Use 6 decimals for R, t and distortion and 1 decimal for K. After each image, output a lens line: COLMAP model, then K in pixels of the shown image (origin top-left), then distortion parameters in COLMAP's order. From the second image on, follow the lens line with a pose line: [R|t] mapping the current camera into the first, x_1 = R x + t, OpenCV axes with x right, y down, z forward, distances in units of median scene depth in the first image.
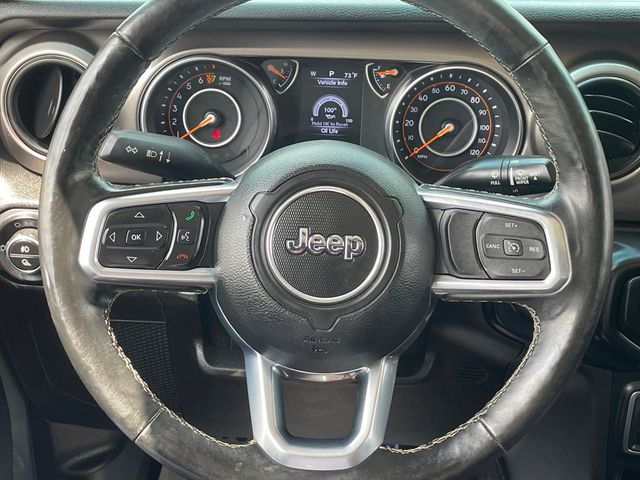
lens RADIAL K [[980.9, 0, 320.2], [0, 980.9, 240.6], [0, 0, 1]] dist [0.076910, 0.000000]
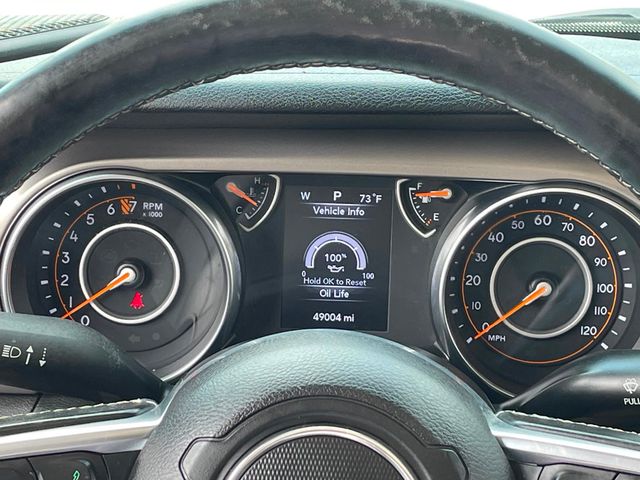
lens RADIAL K [[1498.6, 0, 319.9], [0, 1498.6, 239.6], [0, 0, 1]] dist [0.064027, 0.000000]
pose [[0.999944, -0.005910, -0.008826, 0.009280], [0.004956, 0.994515, -0.104475, -0.053496], [0.009395, 0.104425, 0.994488, 0.128813]]
